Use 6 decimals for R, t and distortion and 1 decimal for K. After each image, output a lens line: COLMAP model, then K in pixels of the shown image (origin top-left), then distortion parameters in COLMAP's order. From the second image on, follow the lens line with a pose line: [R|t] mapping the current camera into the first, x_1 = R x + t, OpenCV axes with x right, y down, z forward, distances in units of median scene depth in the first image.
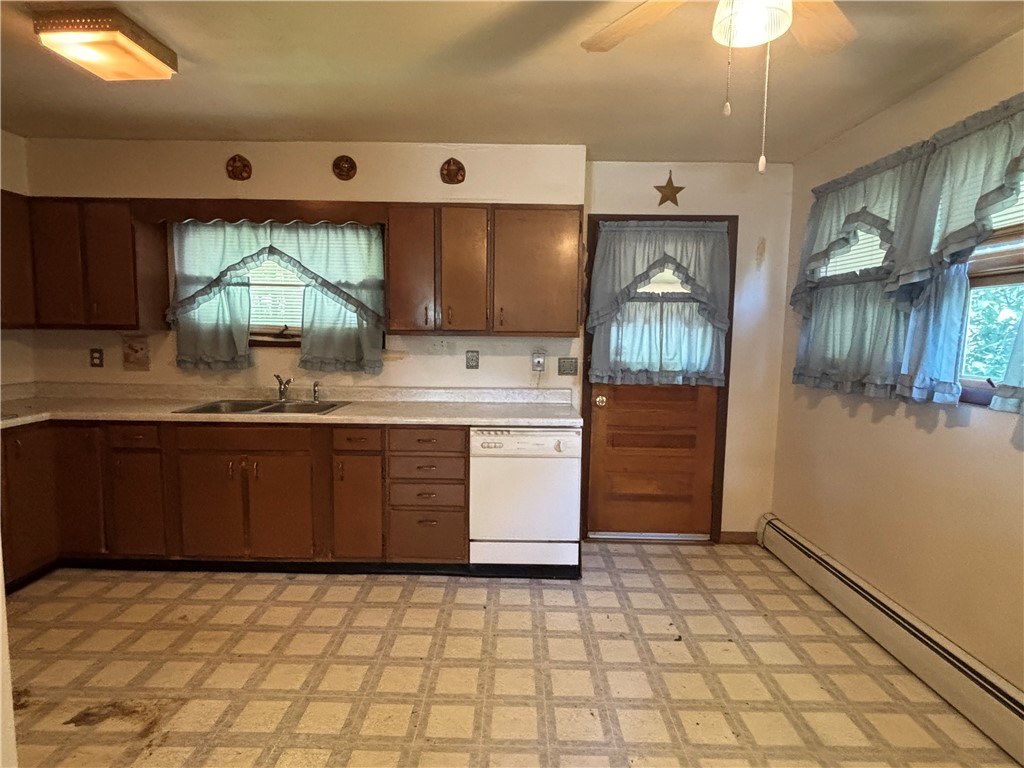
lens RADIAL K [[545.3, 0, 512.8], [0, 545.3, 385.7], [0, 0, 1]] dist [0.006602, -0.008006]
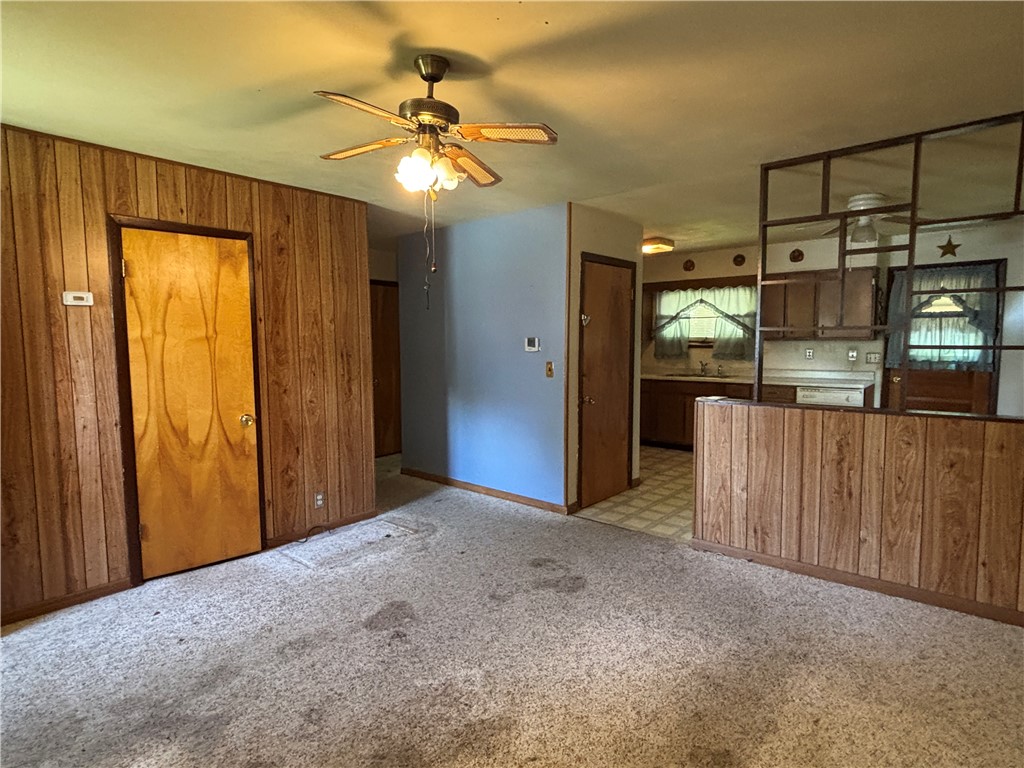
lens RADIAL K [[545.3, 0, 513.8], [0, 545.3, 386.6], [0, 0, 1]] dist [0.006602, -0.008006]
pose [[0.761066, 0.038031, -0.647559, 0.364125], [-0.046326, 0.998917, 0.004221, 0.098832], [0.647018, 0.026787, 0.762004, -1.014649]]
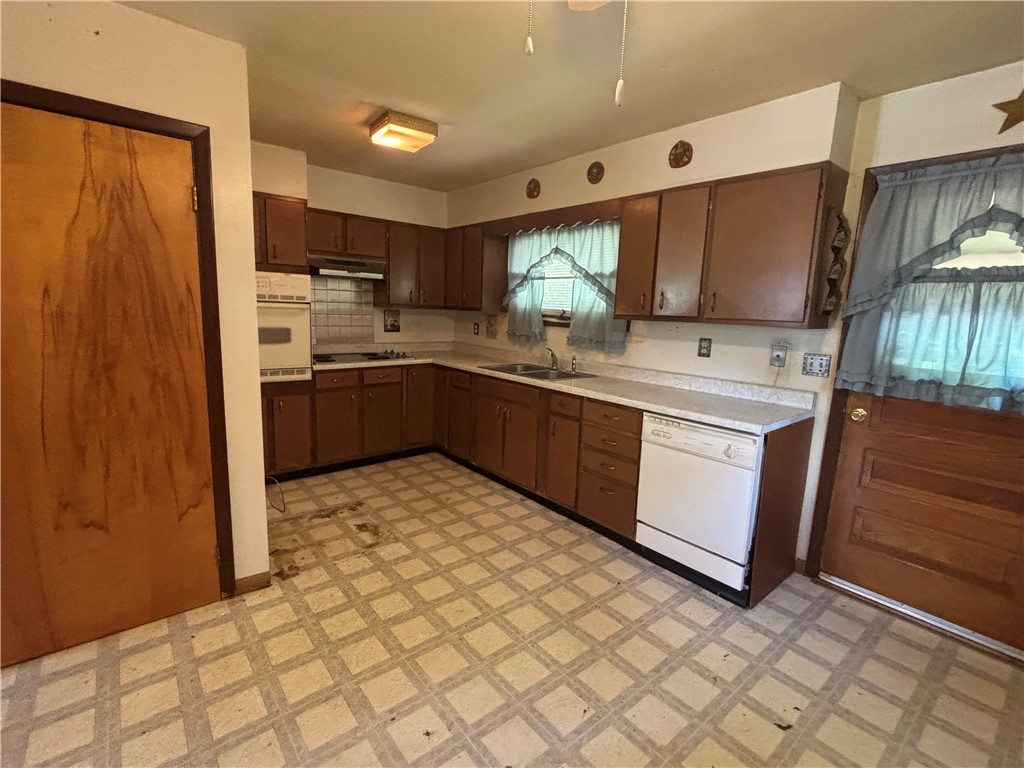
lens RADIAL K [[471.5, 0, 501.1], [0, 471.5, 387.3], [0, 0, 1]] dist [-0.000006, -0.002118]
pose [[0.641114, 0.138569, -0.754832, 0.349950], [-0.102462, 0.990214, 0.094753, -0.021711], [0.760575, 0.016594, 0.649038, 0.190639]]
